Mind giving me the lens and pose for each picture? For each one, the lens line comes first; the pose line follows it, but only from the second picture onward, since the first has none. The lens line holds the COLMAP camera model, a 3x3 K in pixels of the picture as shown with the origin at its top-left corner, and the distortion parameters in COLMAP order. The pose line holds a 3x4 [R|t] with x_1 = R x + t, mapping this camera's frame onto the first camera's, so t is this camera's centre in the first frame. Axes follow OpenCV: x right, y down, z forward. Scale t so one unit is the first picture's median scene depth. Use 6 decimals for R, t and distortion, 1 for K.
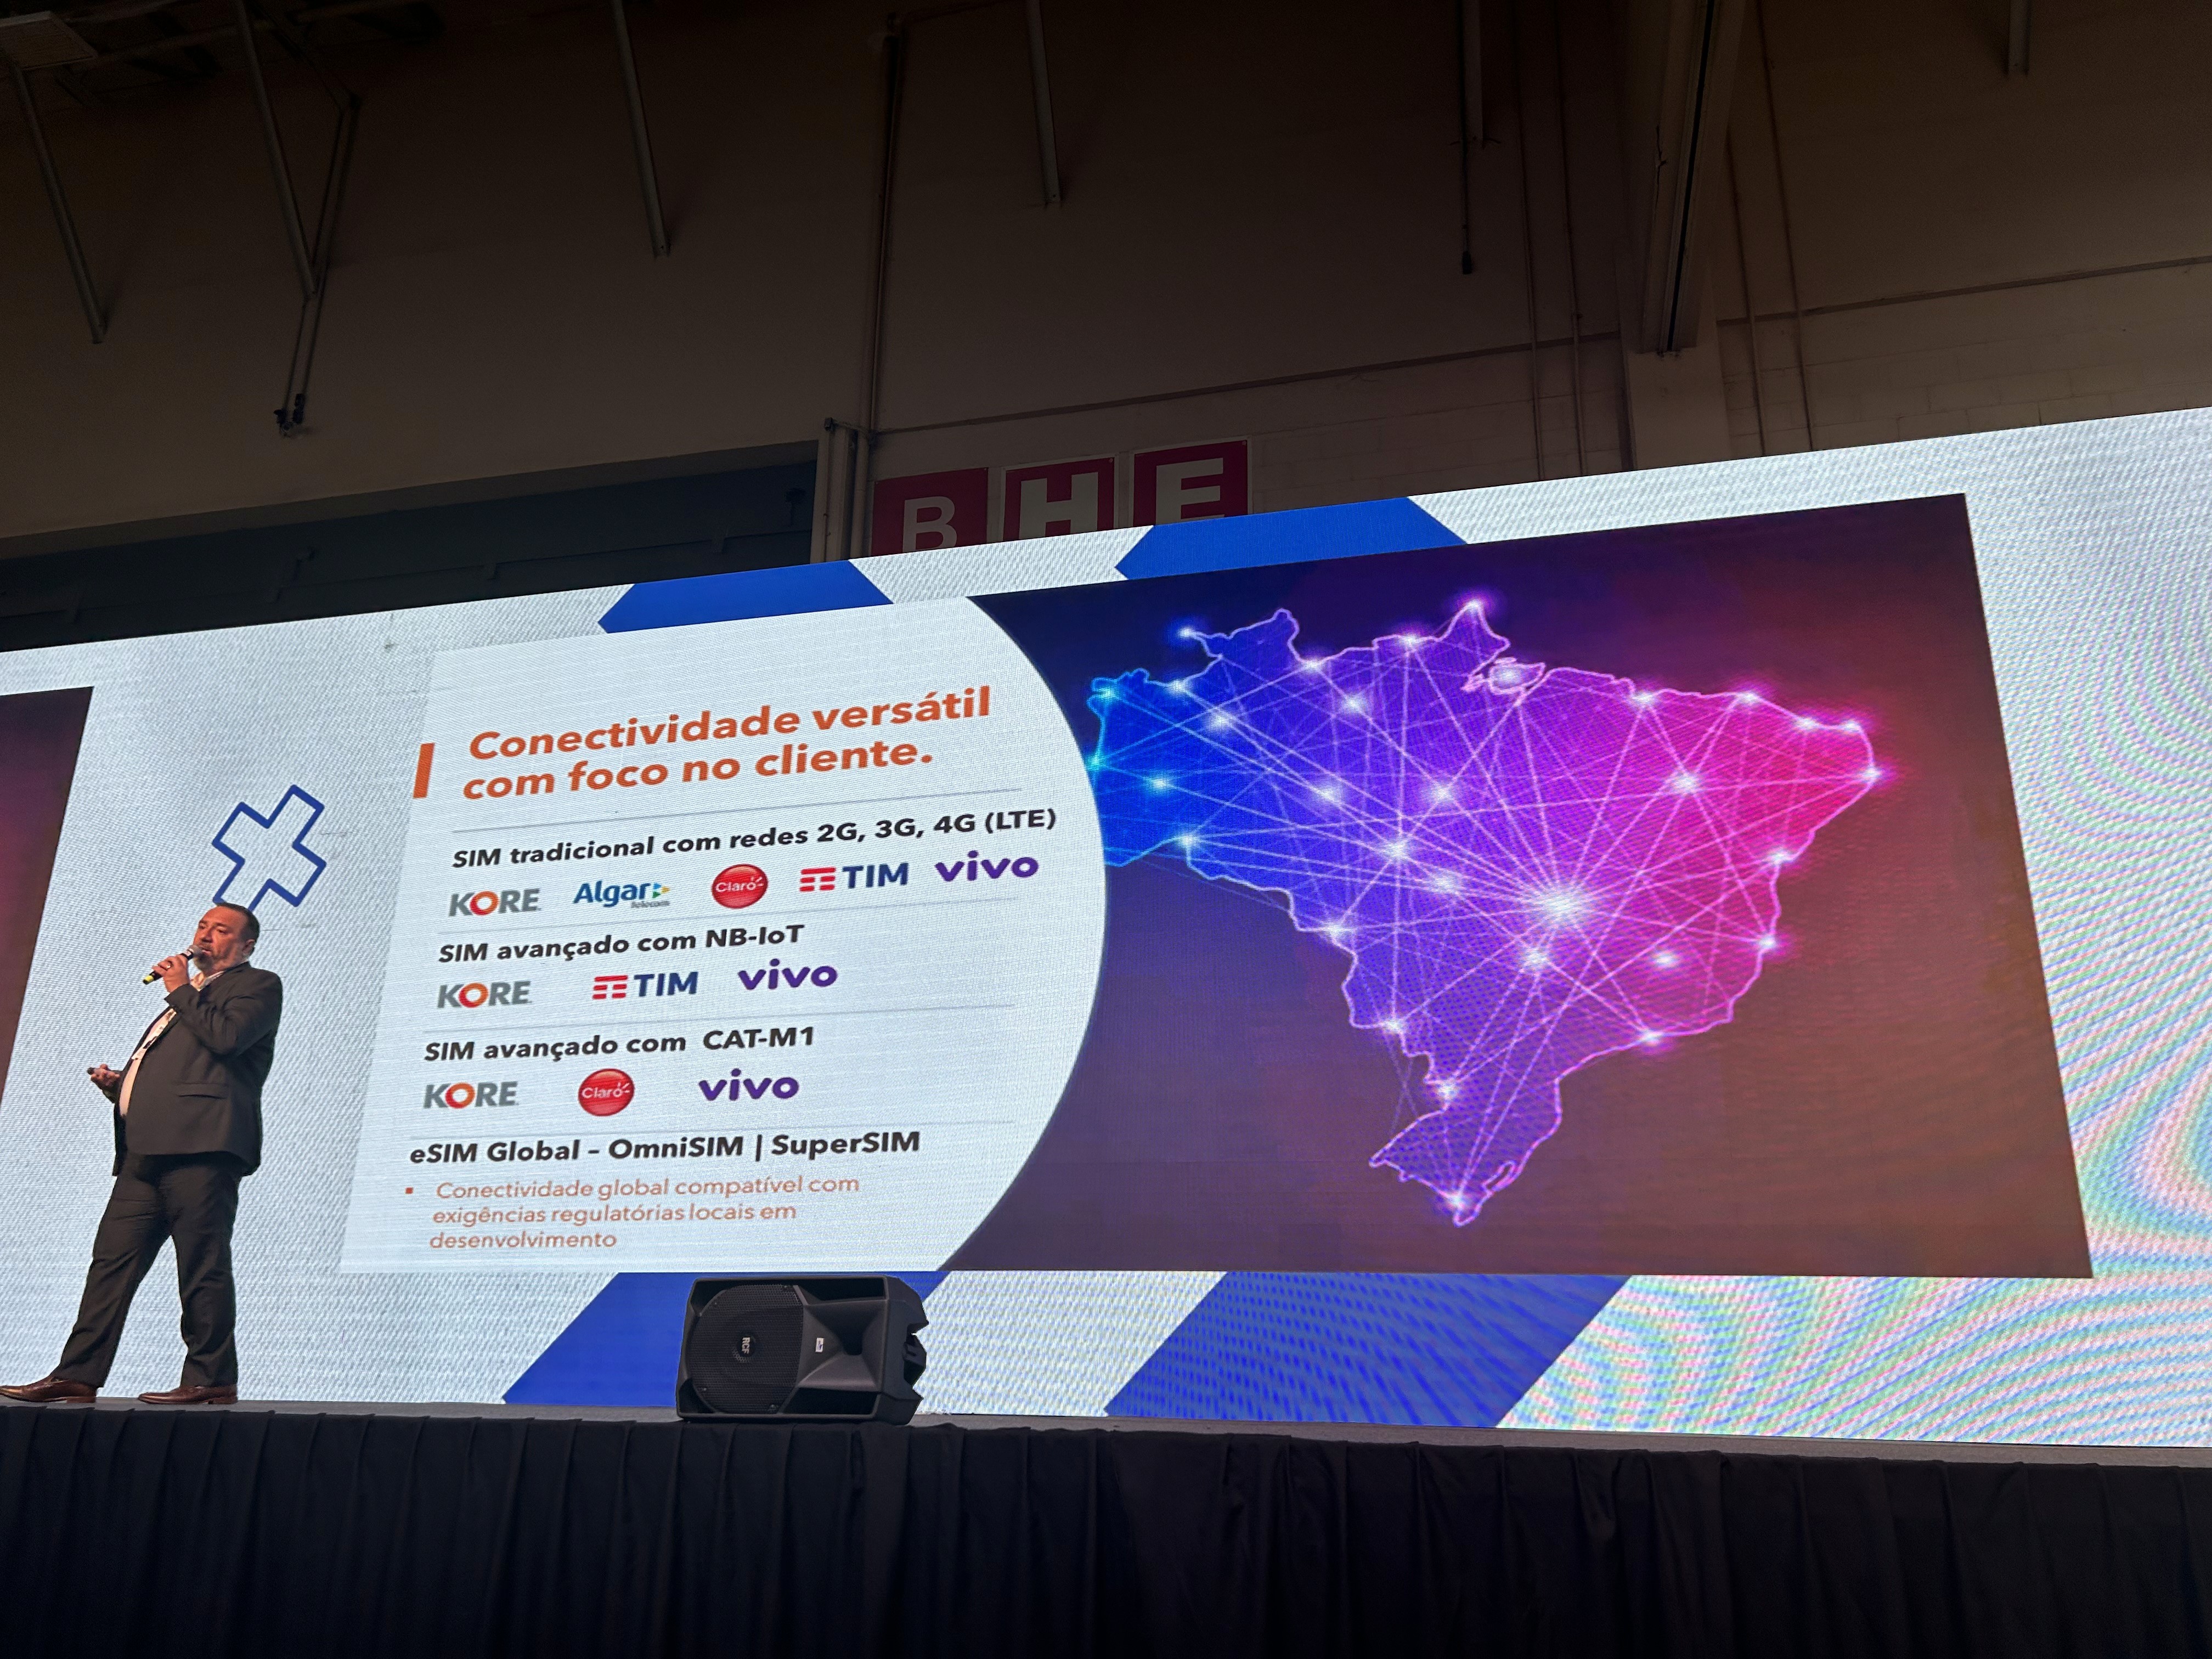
lens RADIAL K [[1661.4, 0, 1105.6], [0, 1661.4, 827.3], [0, 0, 1]] dist [0.026345, -0.042410]
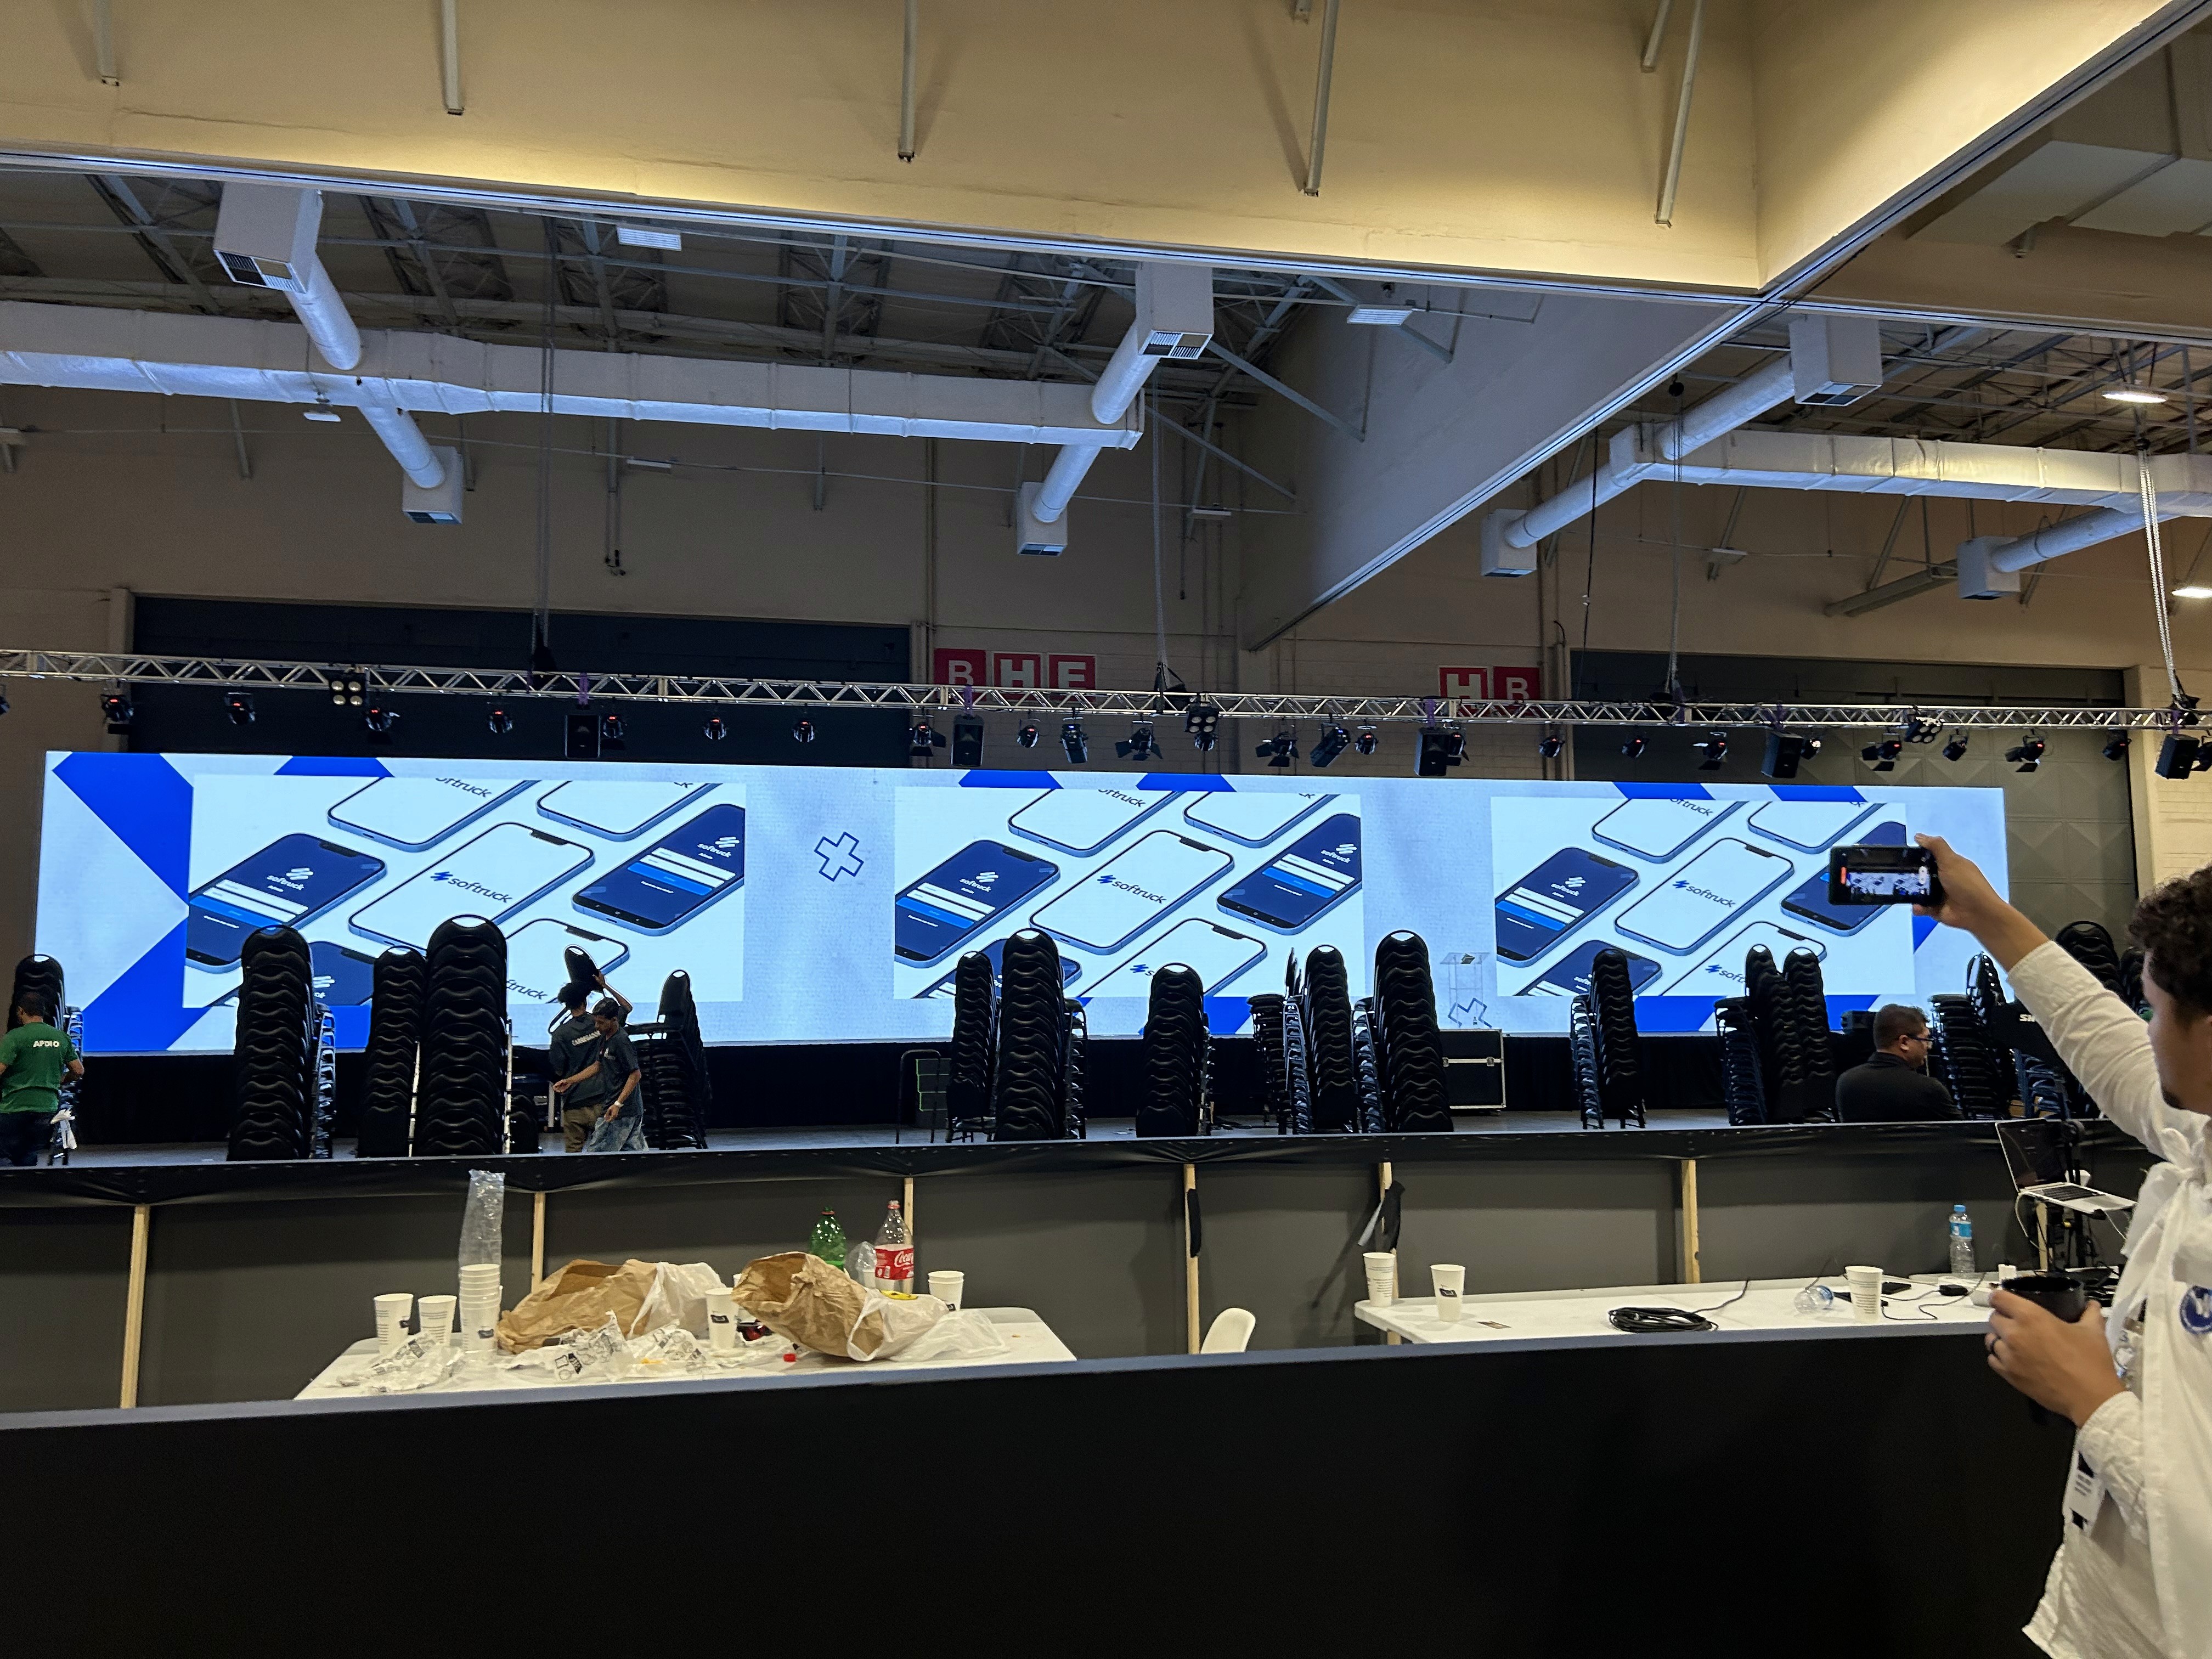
lens RADIAL K [[1661.4, 0, 1105.6], [0, 1661.4, 830.3], [0, 0, 1]] dist [0.026345, -0.042410]
pose [[0.894030, 0.016724, 0.447695, -0.981540], [-0.119143, 0.972193, 0.201606, -0.470592], [-0.431875, -0.233581, 0.871162, -1.196589]]
